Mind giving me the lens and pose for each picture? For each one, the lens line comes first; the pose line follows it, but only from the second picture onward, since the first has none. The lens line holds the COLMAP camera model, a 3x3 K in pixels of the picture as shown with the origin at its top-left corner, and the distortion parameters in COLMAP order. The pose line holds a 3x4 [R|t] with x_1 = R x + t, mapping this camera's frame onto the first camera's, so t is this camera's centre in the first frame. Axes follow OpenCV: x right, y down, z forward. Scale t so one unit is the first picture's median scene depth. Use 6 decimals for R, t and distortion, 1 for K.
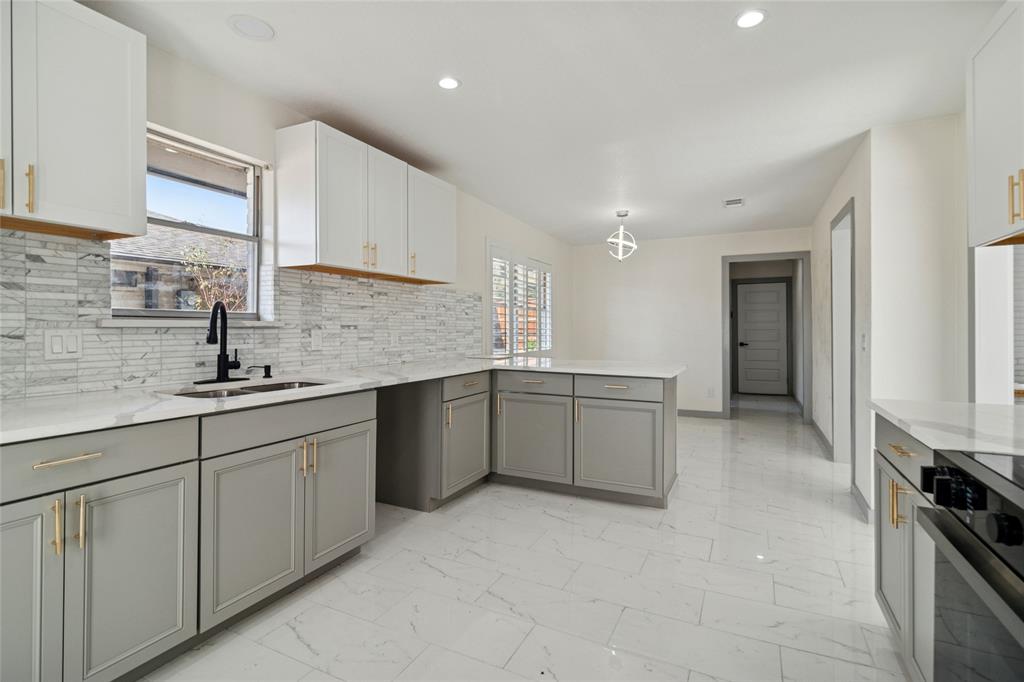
lens RADIAL K [[500.0, 0, 516.6], [0, 500.0, 331.7], [0, 0, 1]] dist [-0.004204, 0.001737]
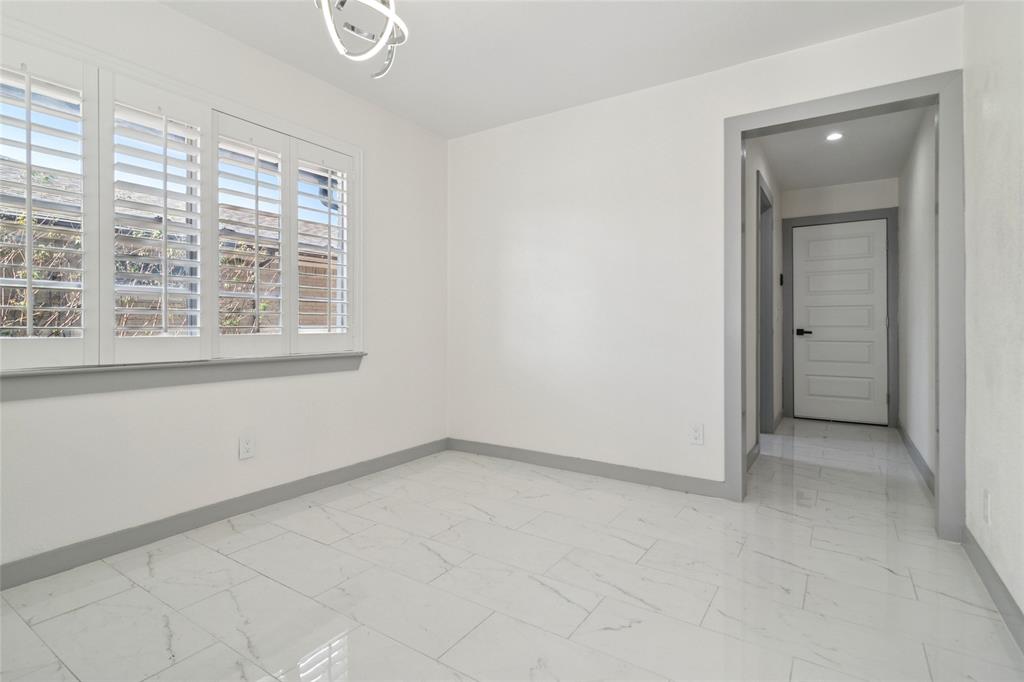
lens RADIAL K [[500.0, 0, 515.9], [0, 500.0, 331.2], [0, 0, 1]] dist [-0.004204, 0.001737]
pose [[0.989963, 0.002878, -0.141295, 0.254268], [-0.002070, 0.999981, 0.005864, 0.026495], [0.141309, -0.005512, 0.989950, 0.472307]]
